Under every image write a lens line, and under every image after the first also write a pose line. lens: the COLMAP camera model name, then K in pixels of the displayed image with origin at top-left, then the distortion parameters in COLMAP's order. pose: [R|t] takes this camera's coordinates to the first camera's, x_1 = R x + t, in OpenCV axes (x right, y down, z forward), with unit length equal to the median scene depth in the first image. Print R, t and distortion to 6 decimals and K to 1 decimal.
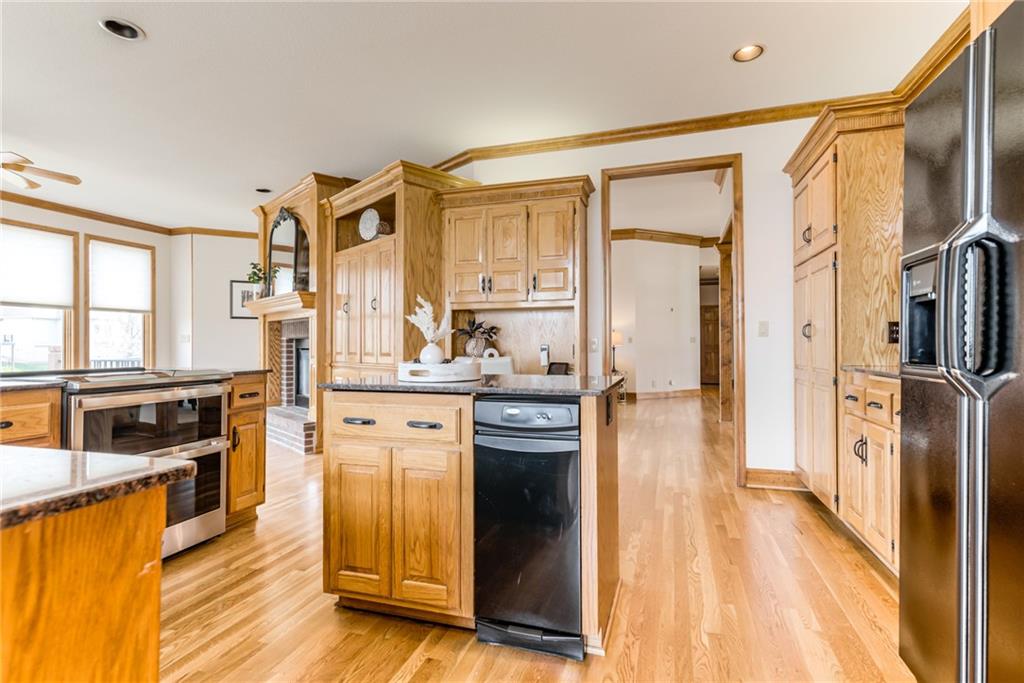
lens RADIAL K [[513.8, 0, 511.8], [0, 513.8, 342.6], [0, 0, 1]] dist [0.006280, 0.000566]
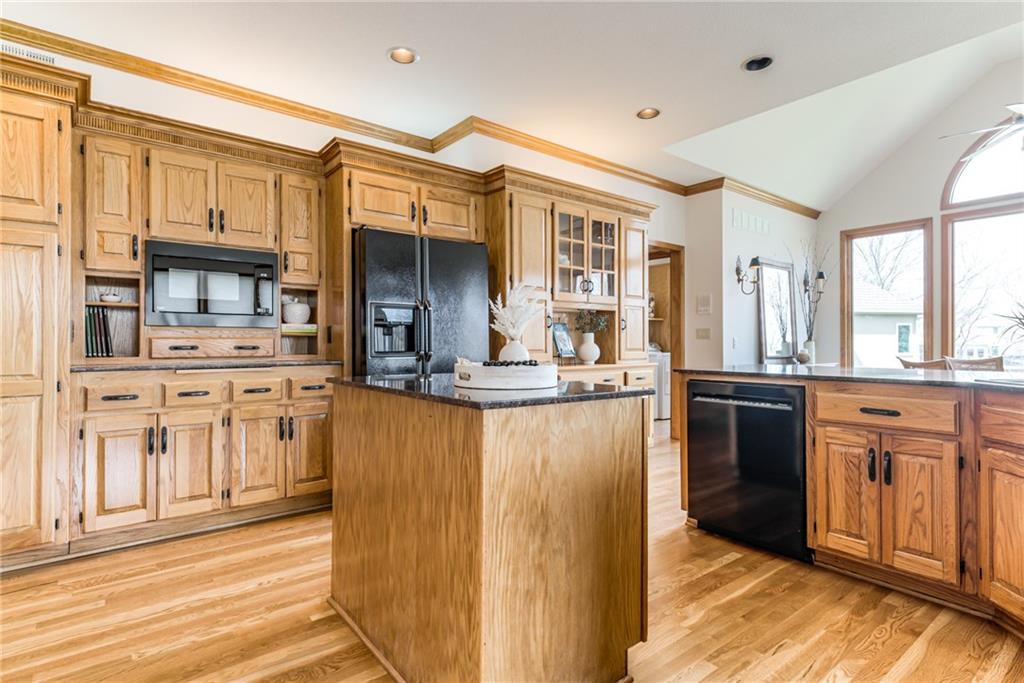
lens RADIAL K [[513.8, 0, 512.6], [0, 513.8, 341.8], [0, 0, 1]] dist [0.006280, 0.000566]
pose [[-0.826551, 0.003093, 0.562854, -0.572580], [-0.000200, 0.999983, -0.005790, 0.013015], [-0.562862, -0.004898, -0.826536, 1.581559]]
